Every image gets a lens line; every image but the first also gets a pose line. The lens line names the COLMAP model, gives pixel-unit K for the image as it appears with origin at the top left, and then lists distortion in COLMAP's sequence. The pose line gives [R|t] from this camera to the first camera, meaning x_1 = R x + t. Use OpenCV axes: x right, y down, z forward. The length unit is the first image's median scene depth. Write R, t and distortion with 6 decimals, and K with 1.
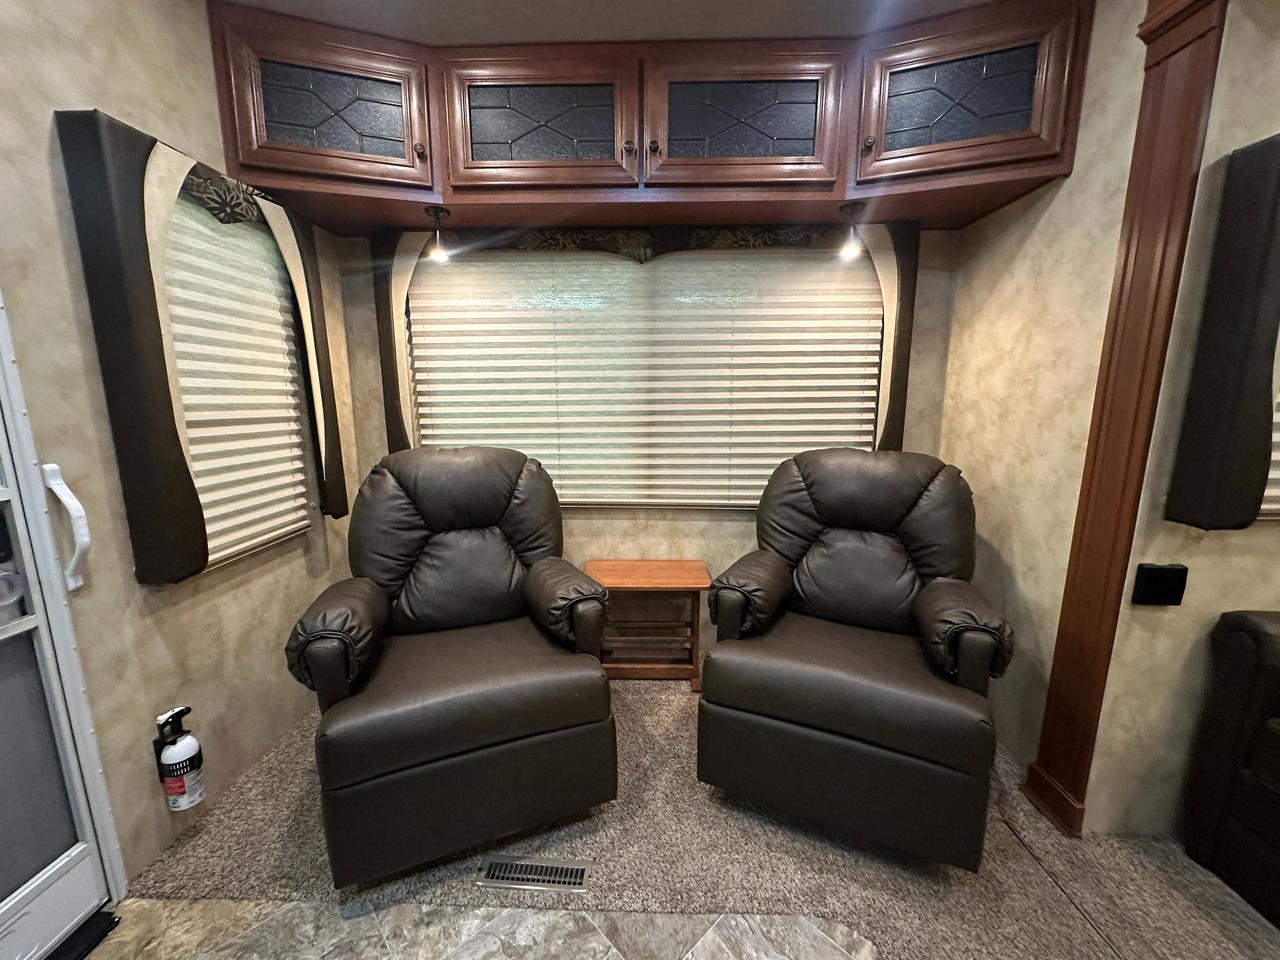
lens RADIAL K [[507.5, 0, 638.0], [0, 507.5, 478.1], [0, 0, 1]] dist [-0.003267, 0.000126]
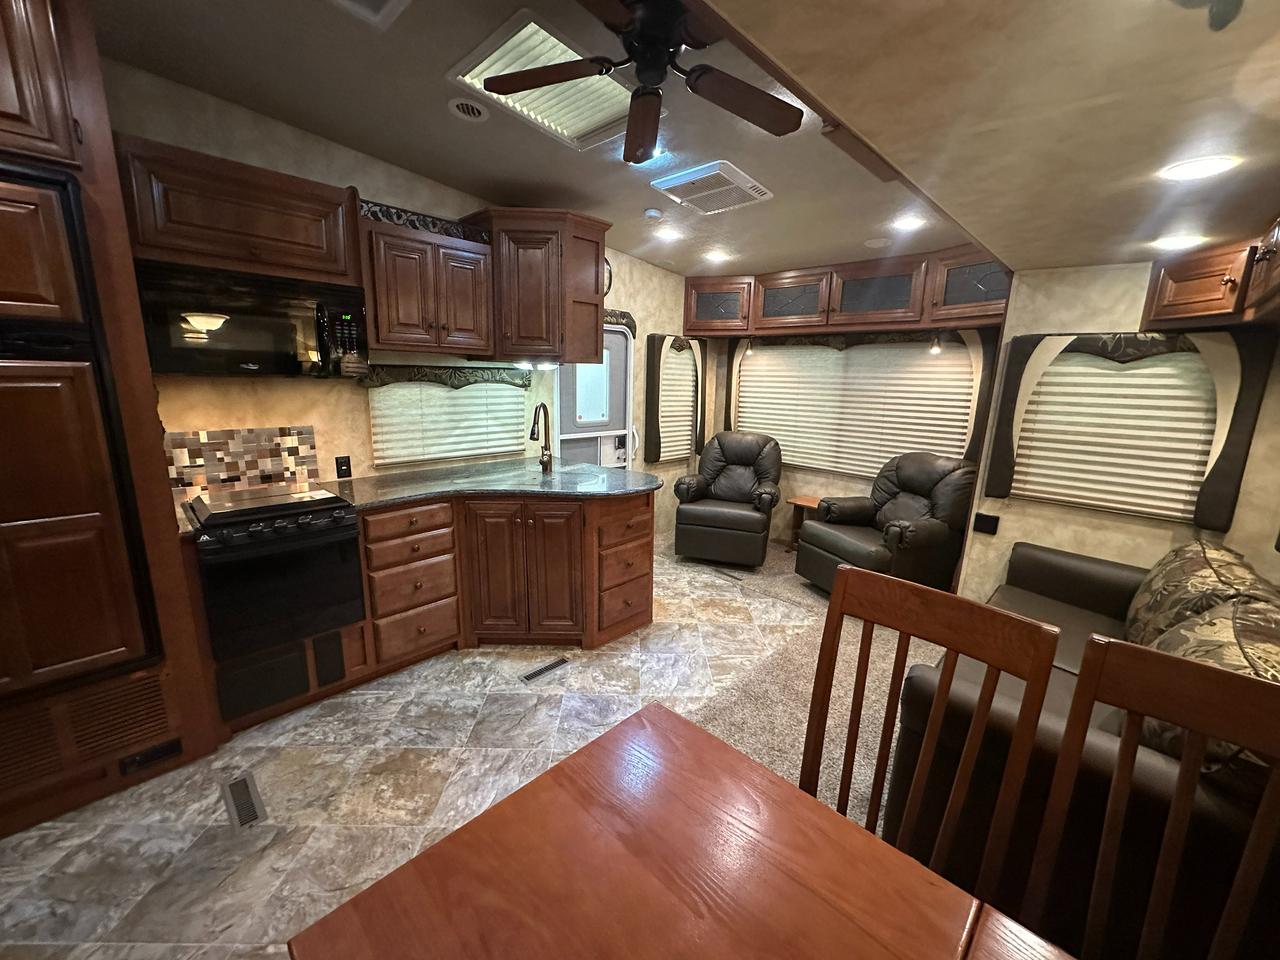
lens RADIAL K [[507.5, 0, 644.1], [0, 507.5, 483.6], [0, 0, 1]] dist [-0.003267, 0.000126]
pose [[0.738120, 0.162489, -0.654810, 0.988748], [-0.139854, 0.986333, 0.087108, 0.039888], [0.660015, 0.027281, 0.750757, -1.209365]]
